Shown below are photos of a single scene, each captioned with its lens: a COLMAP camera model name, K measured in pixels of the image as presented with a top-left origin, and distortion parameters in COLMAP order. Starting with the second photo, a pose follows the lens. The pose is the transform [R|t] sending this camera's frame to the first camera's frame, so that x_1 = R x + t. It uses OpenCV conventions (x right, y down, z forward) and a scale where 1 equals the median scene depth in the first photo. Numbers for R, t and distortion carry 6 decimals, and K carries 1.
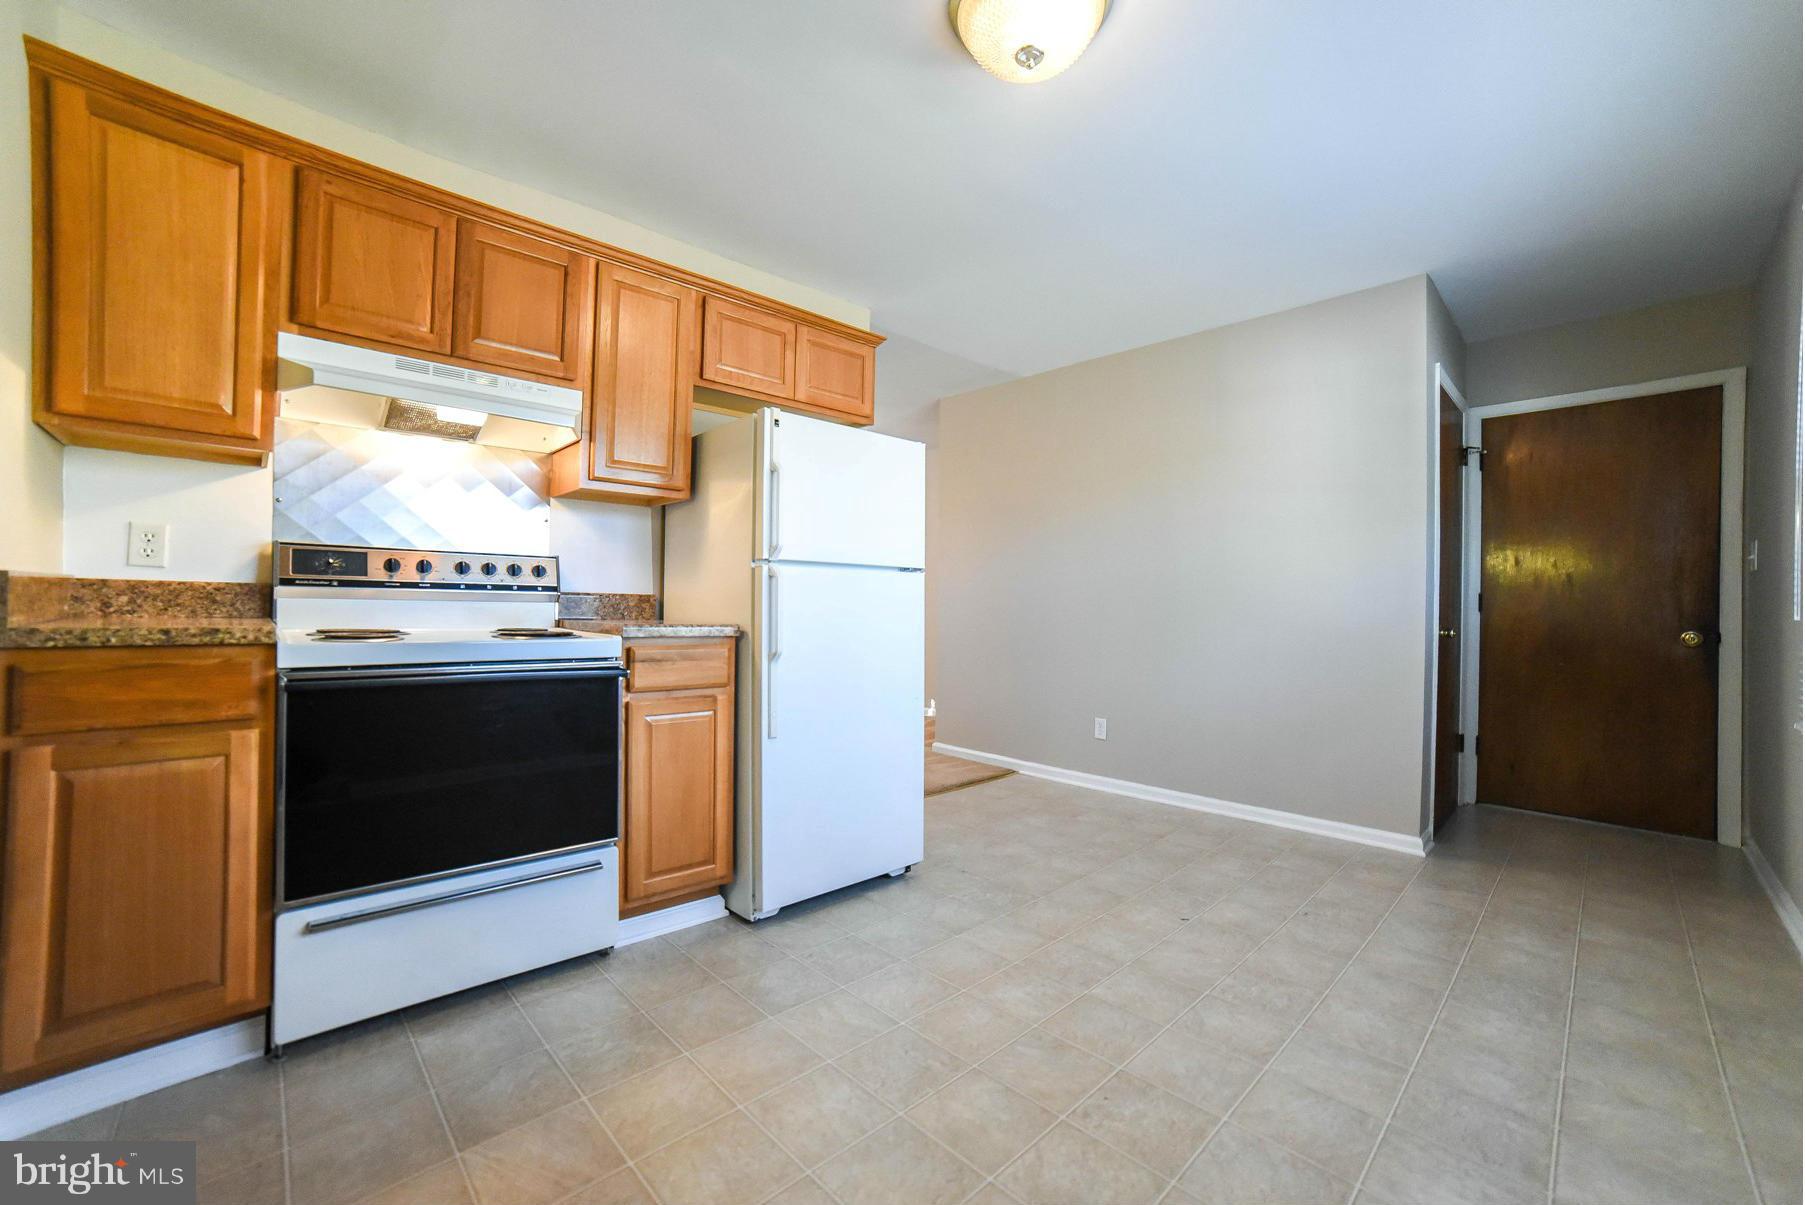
lens RADIAL K [[730.4, 0, 891.4], [0, 730.4, 606.5], [0, 0, 1]] dist [-0.084222, 0.030156]
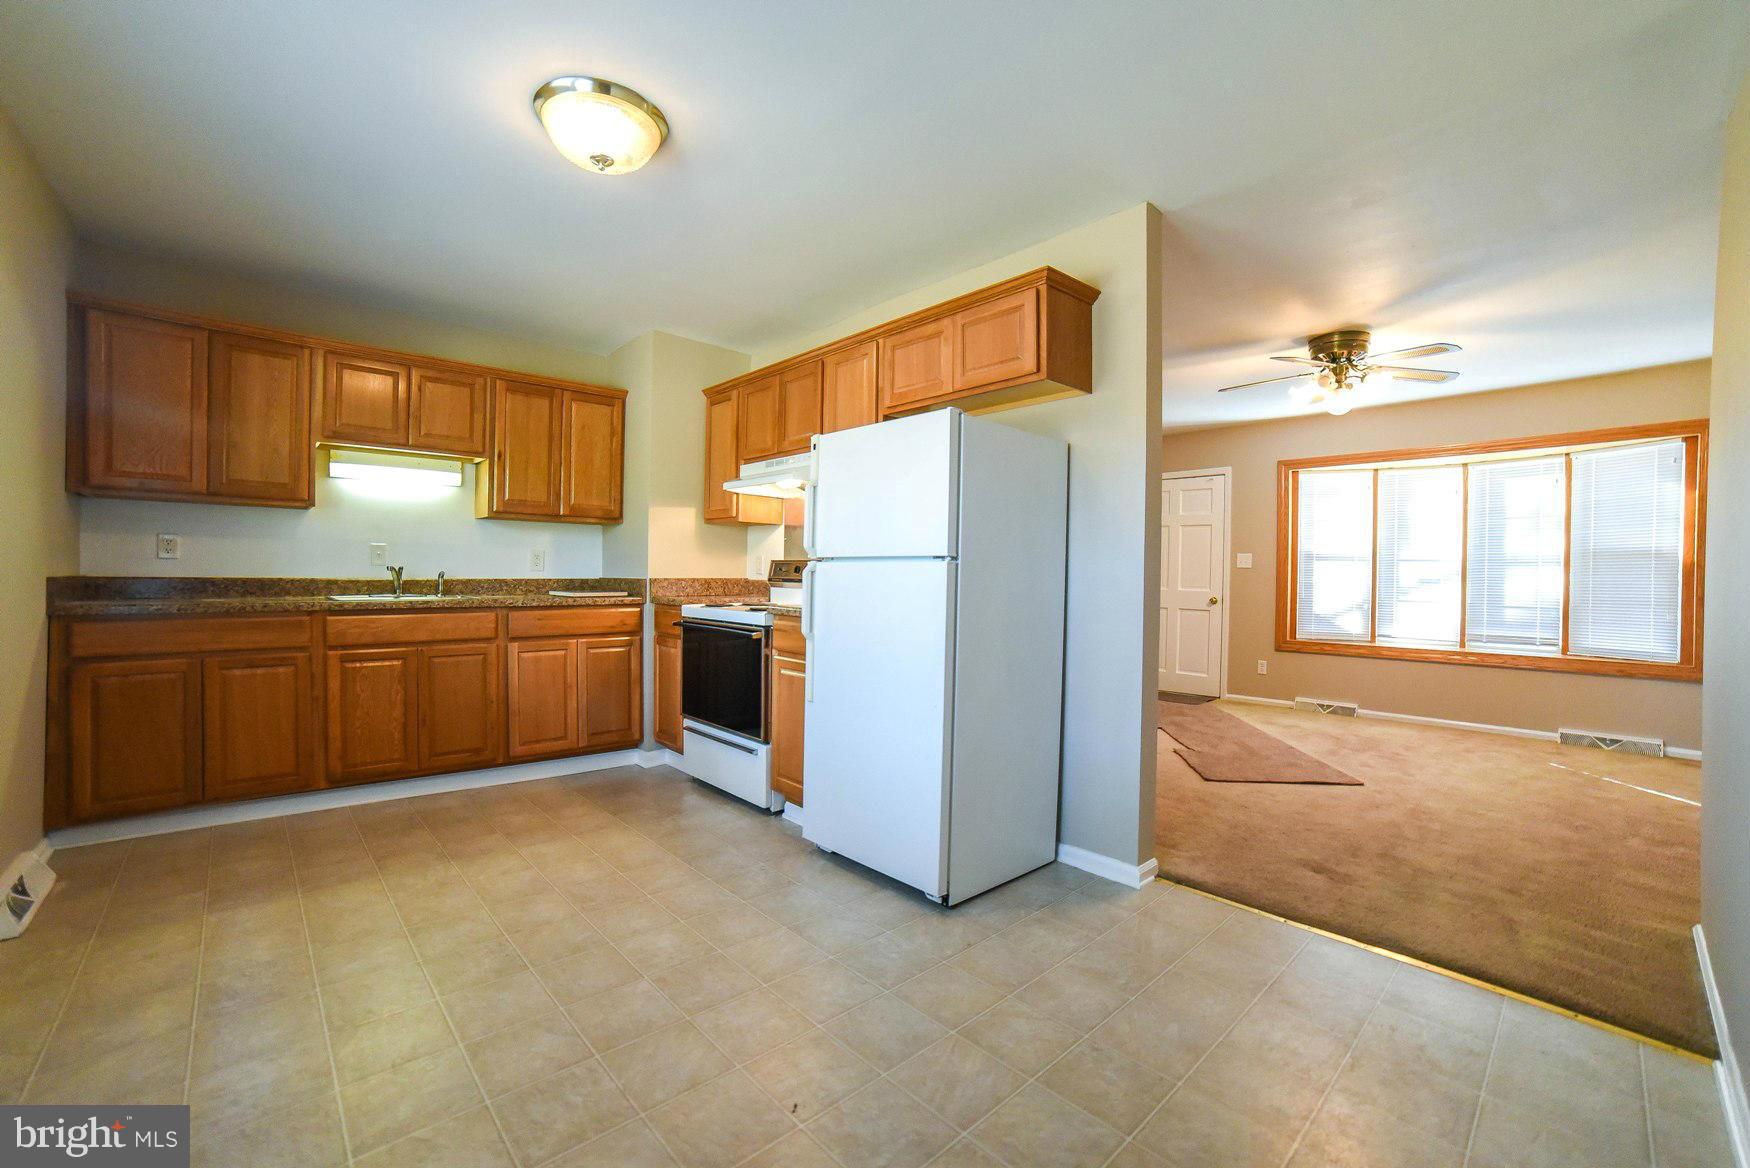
lens RADIAL K [[721.0, 0, 867.2], [0, 721.0, 585.1], [0, 0, 1]] dist [-0.086147, 0.038673]
pose [[-0.014317, -0.000826, -0.999897, 1.278440], [-0.016739, 0.999860, -0.000586, -0.022952], [0.999757, 0.016729, -0.014329, 1.330260]]
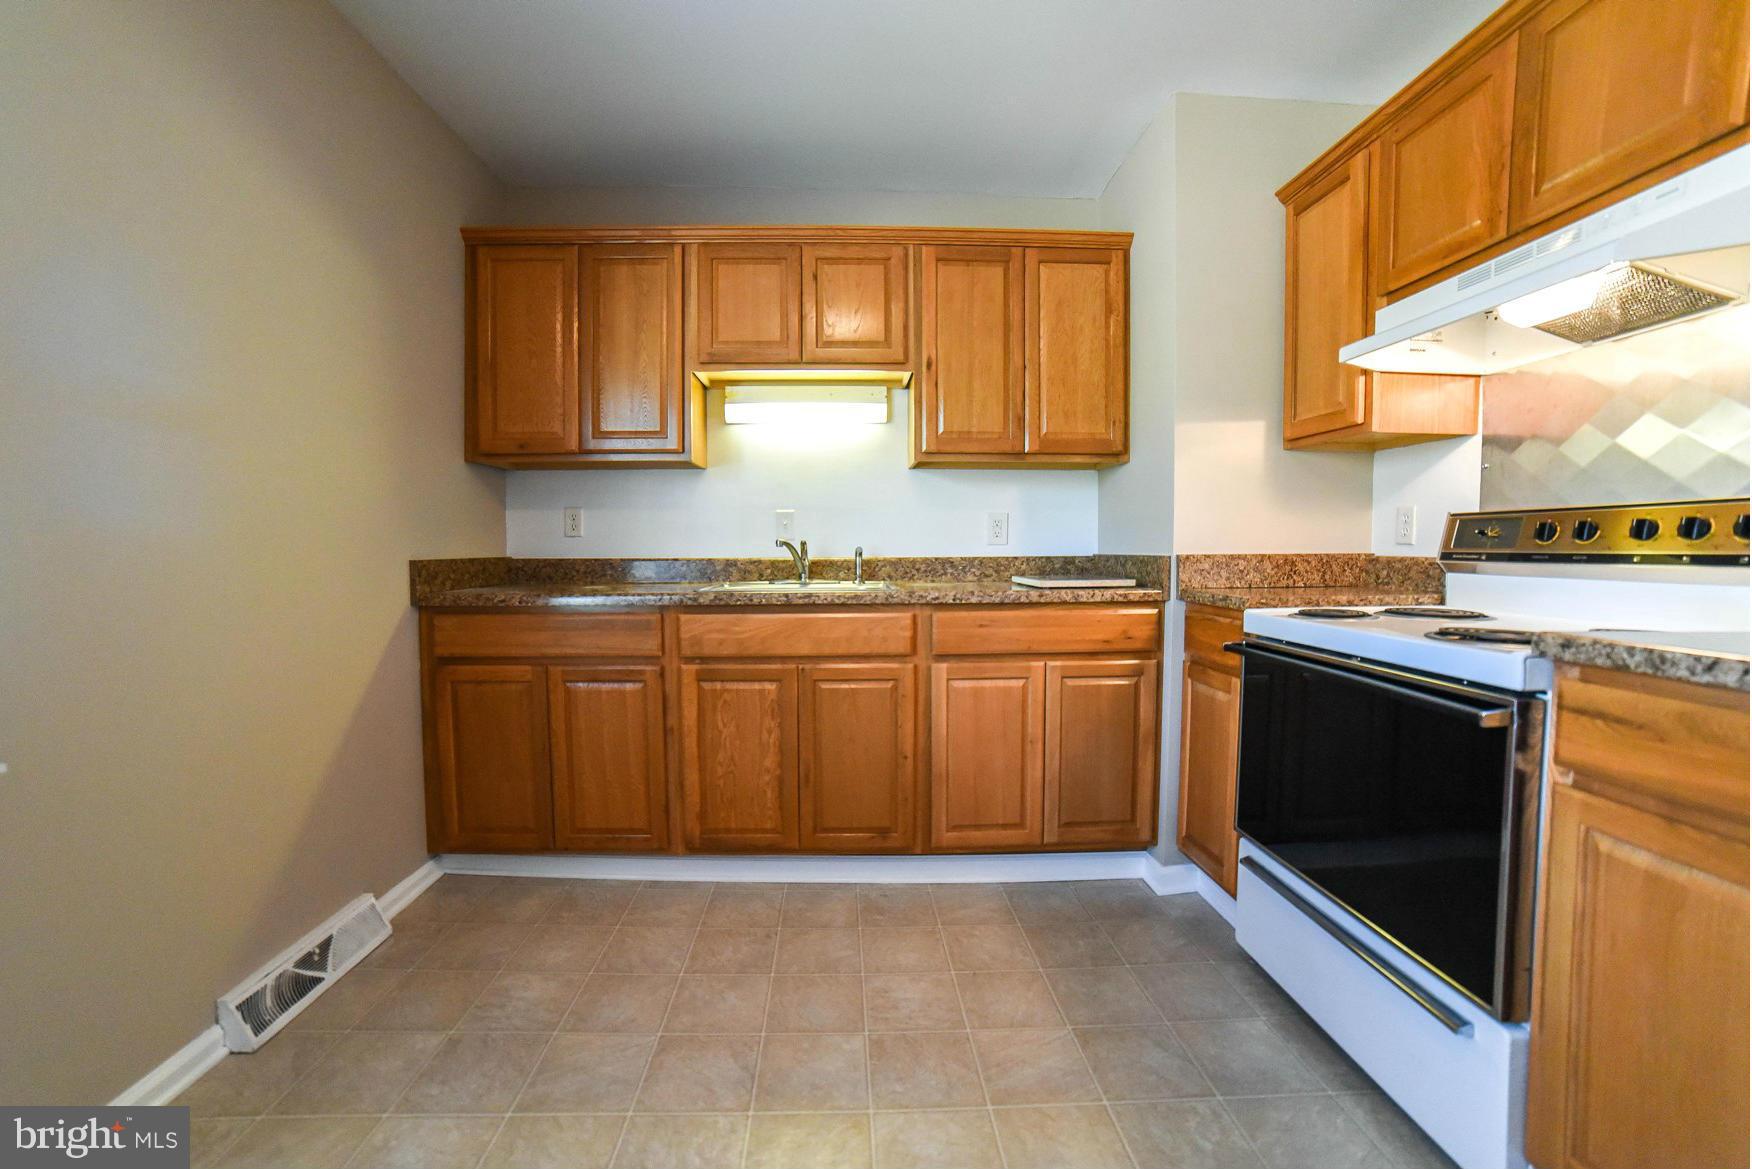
lens RADIAL K [[709.0, 0, 865.2], [0, 709.0, 588.3], [0, 0, 1]] dist [-0.084222, 0.030156]
pose [[-0.661147, 0.028233, -0.749725, 0.342374], [-0.010072, 0.998868, 0.046497, -0.026792], [0.750189, 0.038292, -0.660114, 1.022342]]
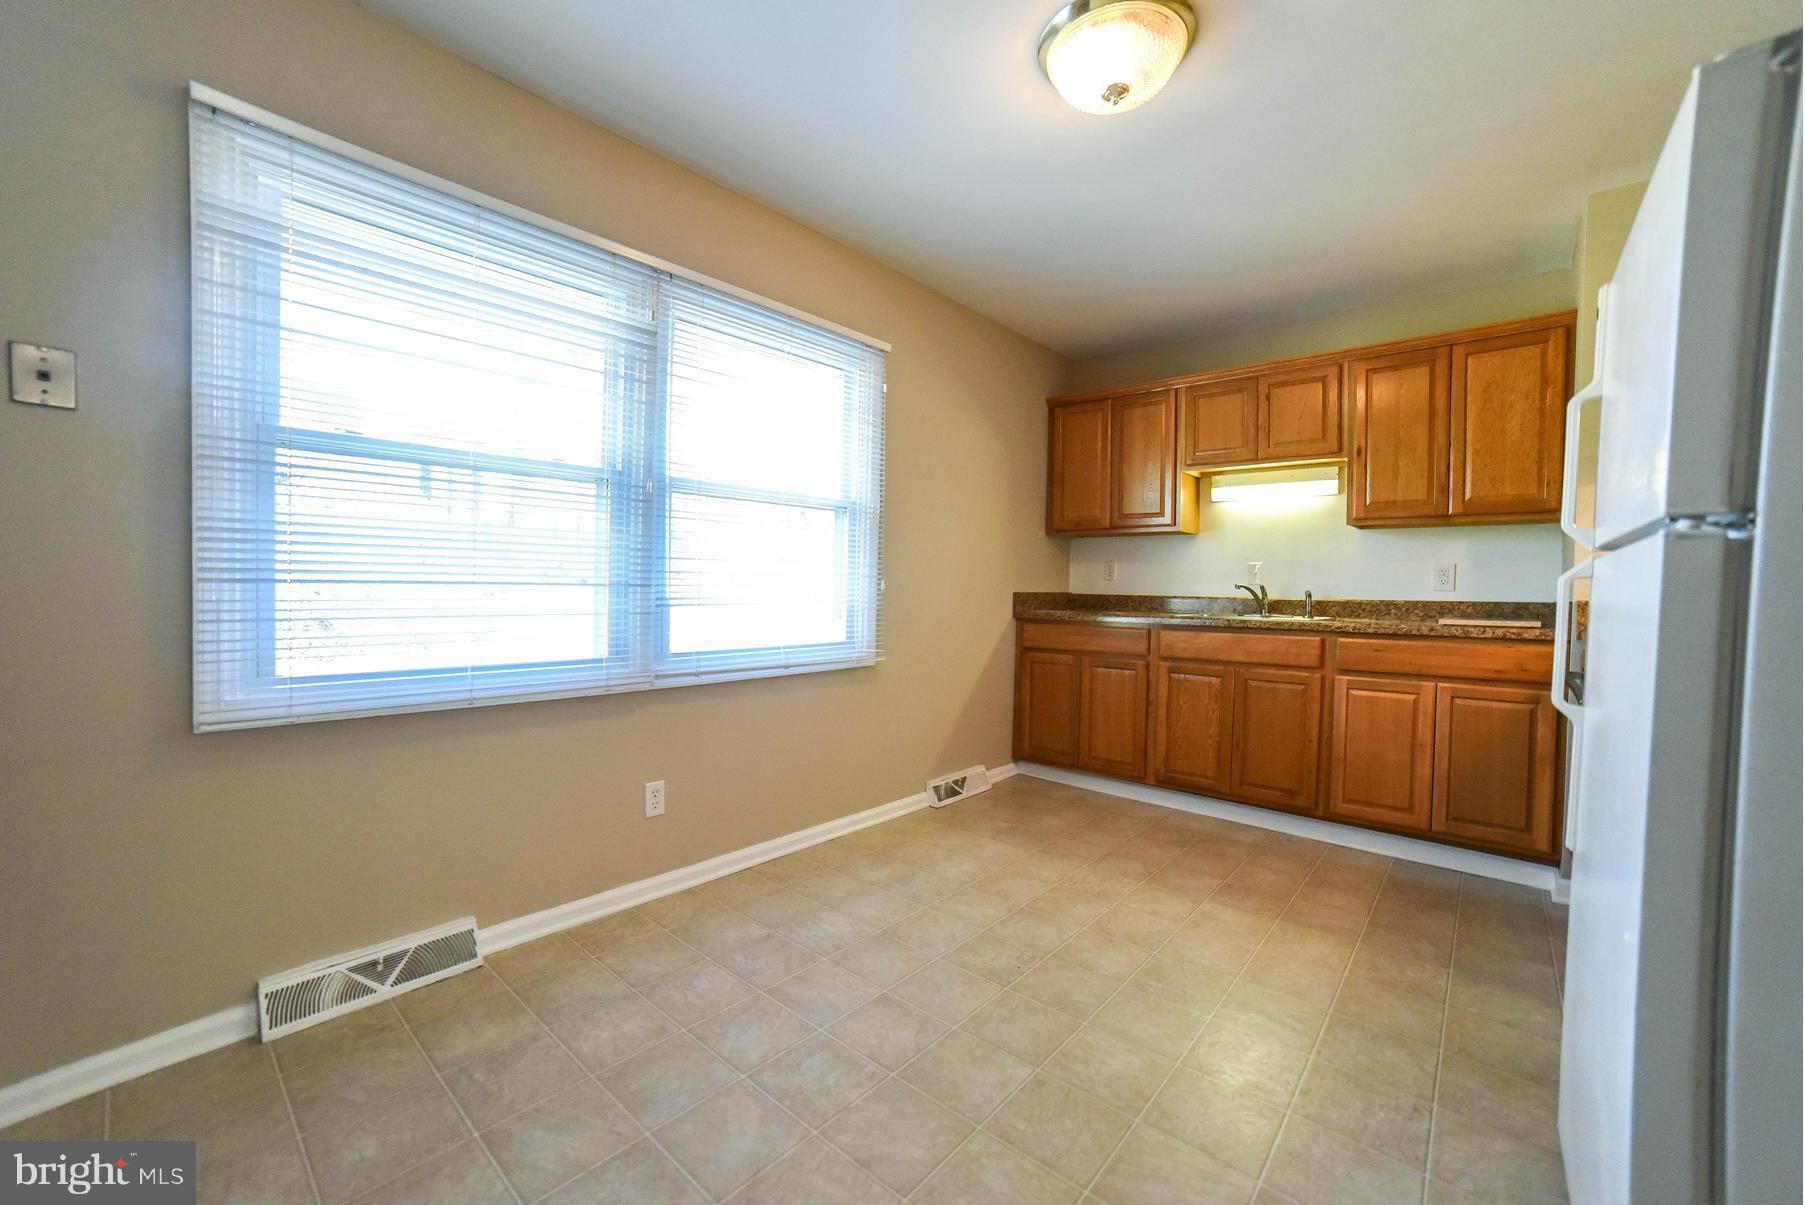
lens RADIAL K [[743.6, 0, 894.4], [0, 743.6, 603.6], [0, 0, 1]] dist [-0.086147, 0.038673]
pose [[-0.994744, -0.028518, -0.098344, 0.550808], [-0.031031, 0.999227, 0.024119, -0.020964], [0.097580, 0.027044, -0.994860, 1.843980]]
